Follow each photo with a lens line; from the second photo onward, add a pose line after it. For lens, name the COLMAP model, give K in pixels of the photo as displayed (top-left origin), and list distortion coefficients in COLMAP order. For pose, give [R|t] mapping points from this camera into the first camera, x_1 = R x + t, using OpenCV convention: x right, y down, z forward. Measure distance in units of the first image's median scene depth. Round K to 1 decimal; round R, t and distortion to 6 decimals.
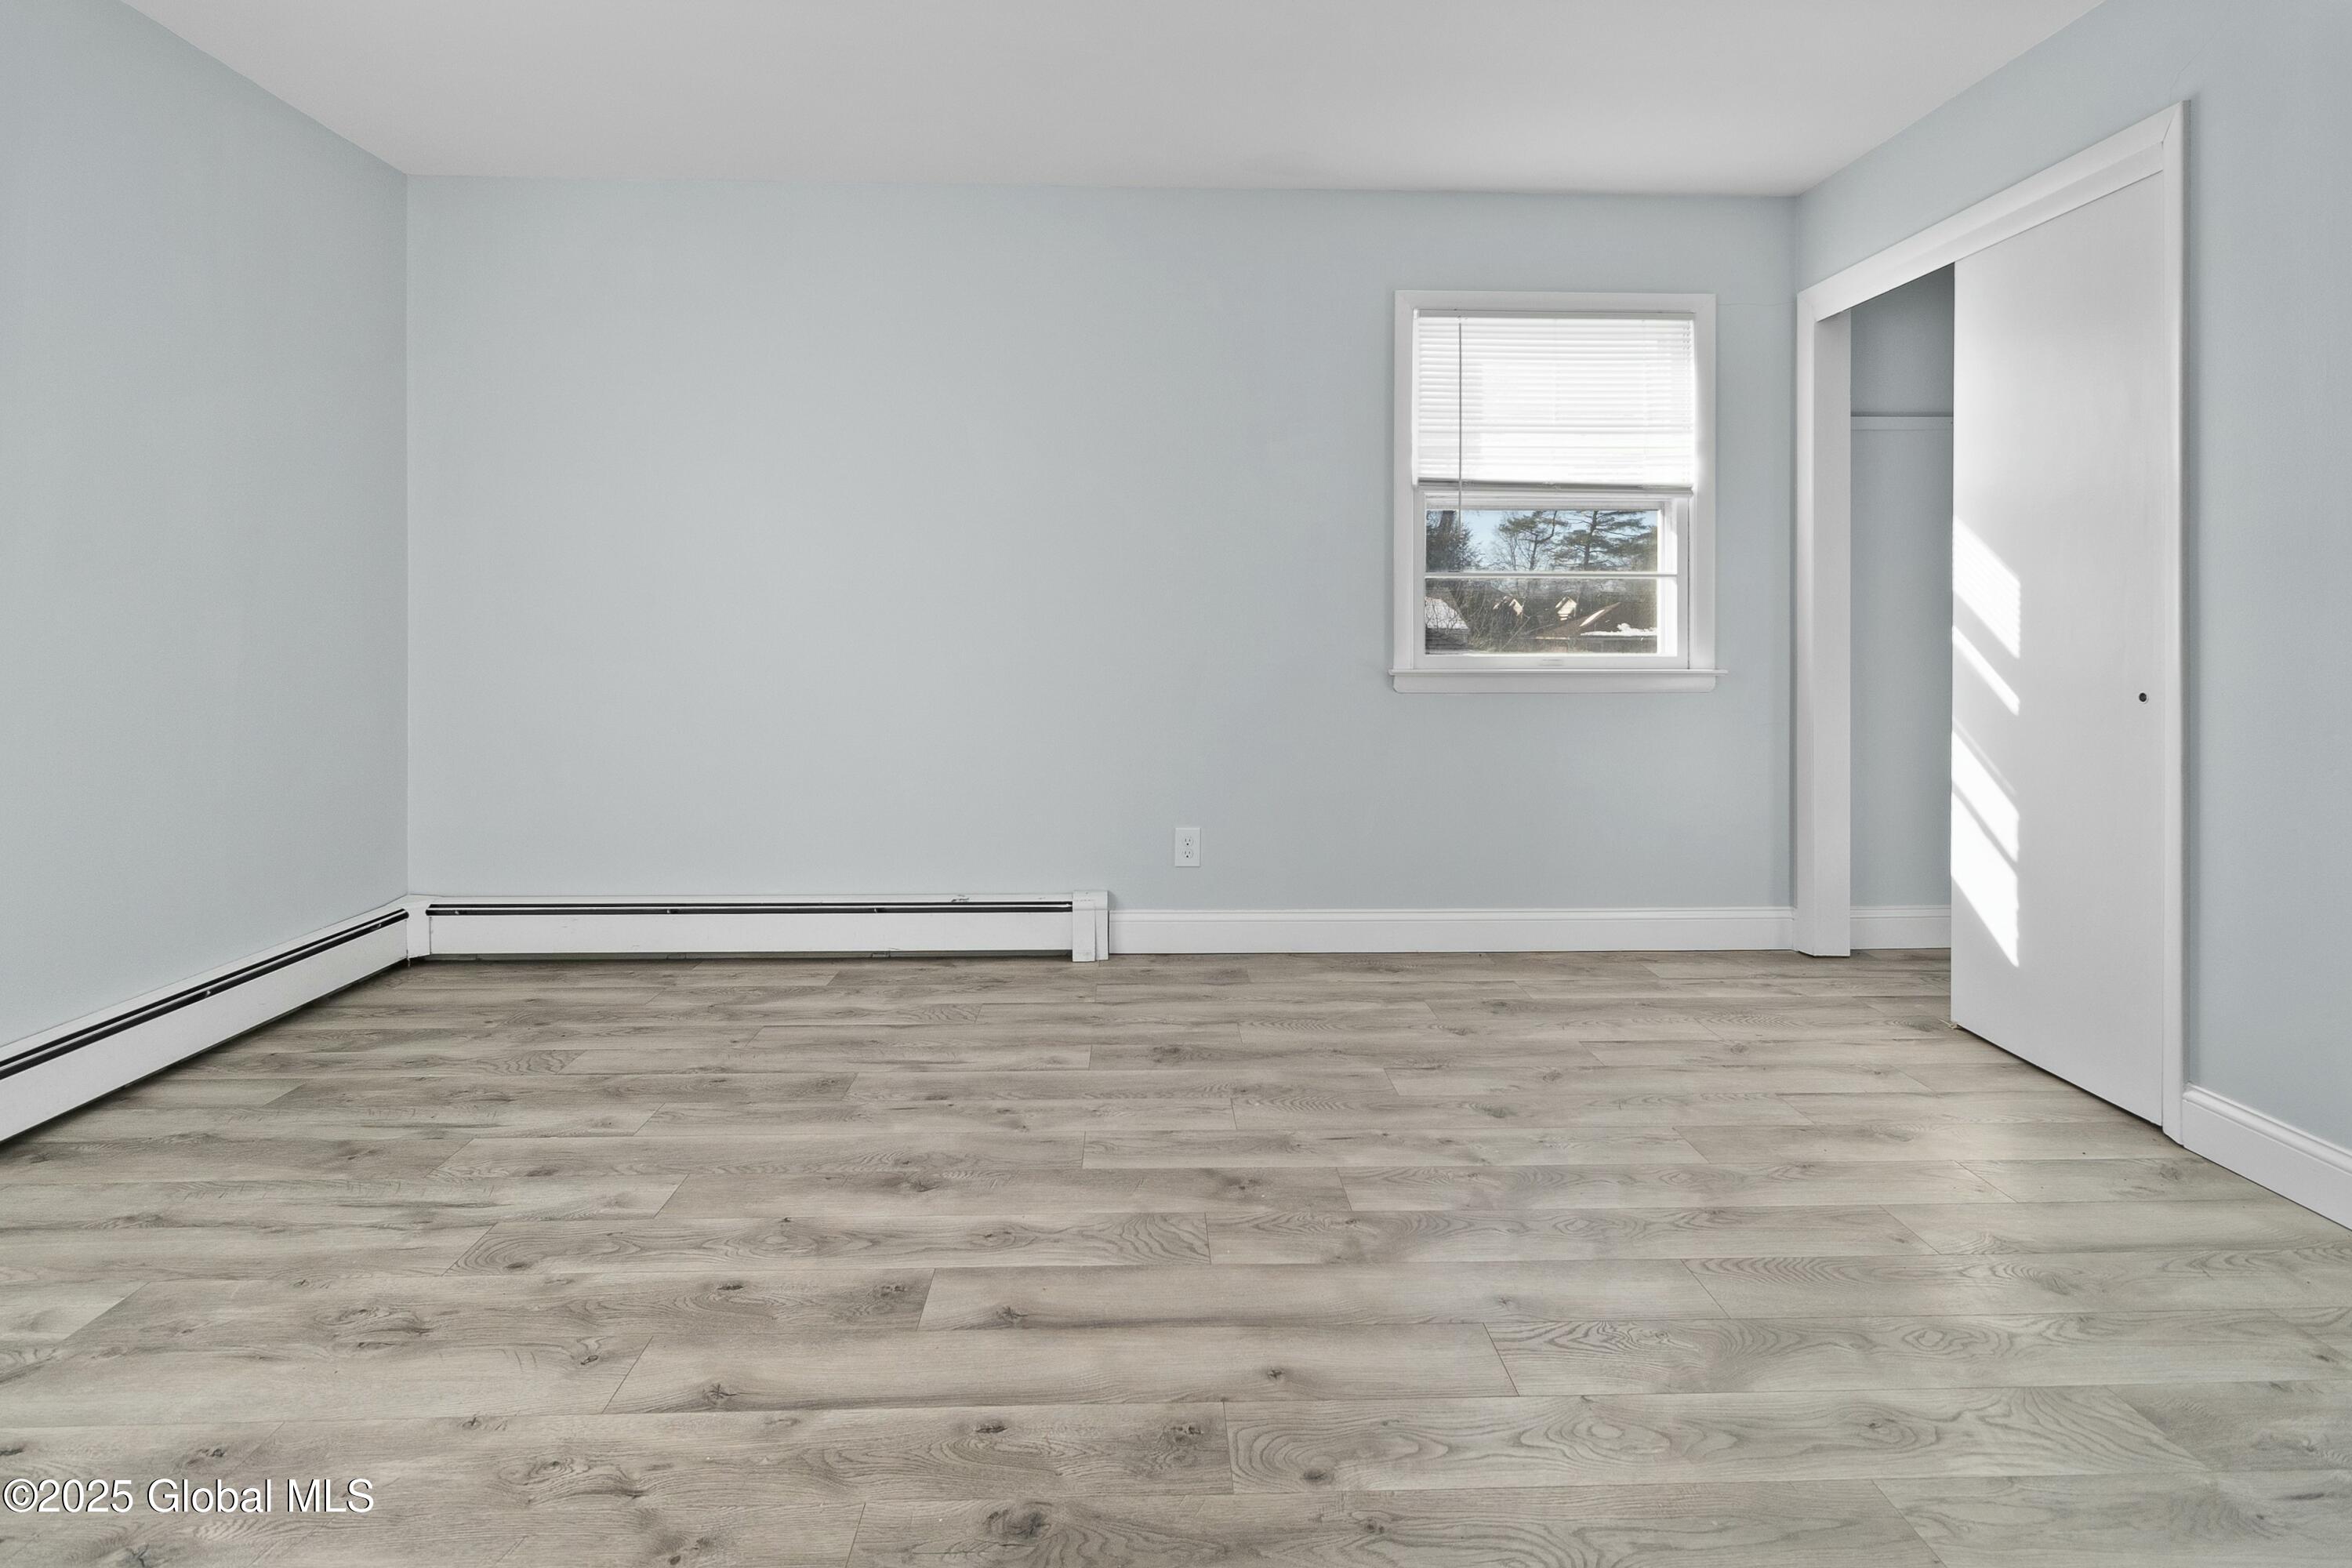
lens RADIAL K [[1117.3, 0, 1181.8], [0, 1117.3, 778.0], [0, 0, 1]] dist [-0.001128, 0.000156]
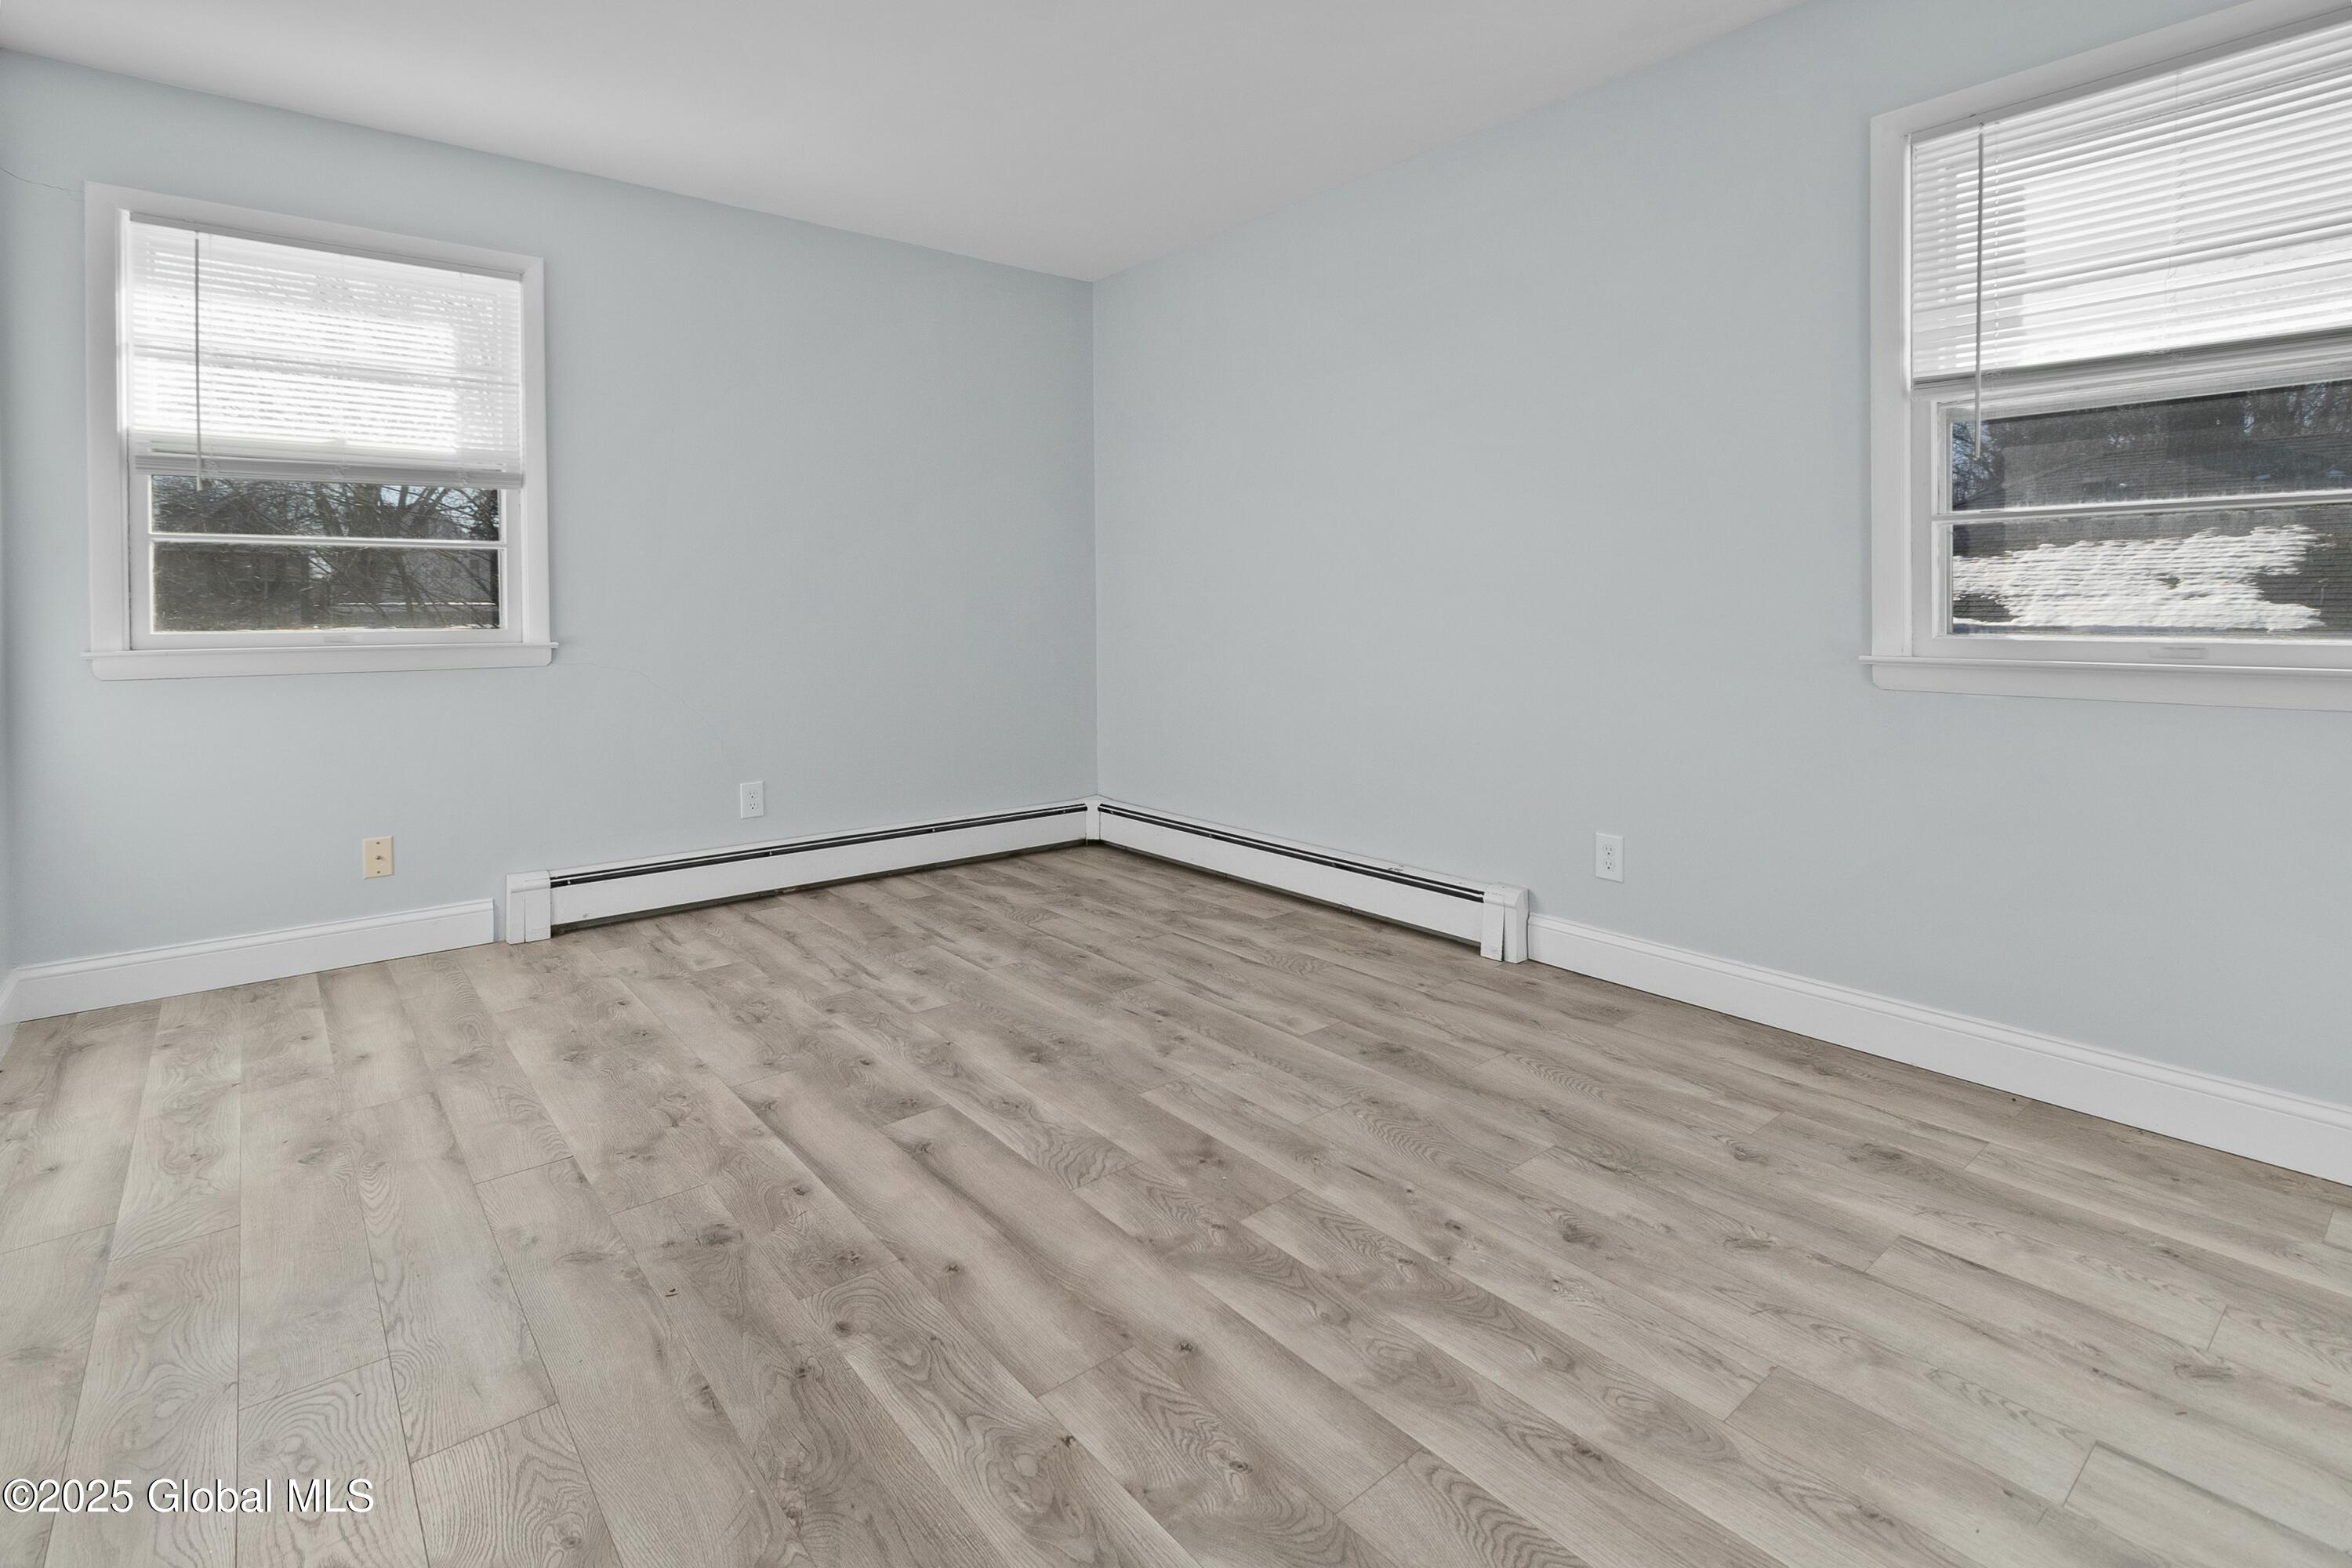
lens RADIAL K [[1117.3, 0, 1176.8], [0, 1117.3, 762.9], [0, 0, 1]] dist [-0.001128, 0.000156]
pose [[0.607216, 0.104833, -0.787590, 0.753369], [-0.102188, 0.993329, 0.053433, -0.034352], [0.787938, 0.048037, 0.613878, 0.340432]]
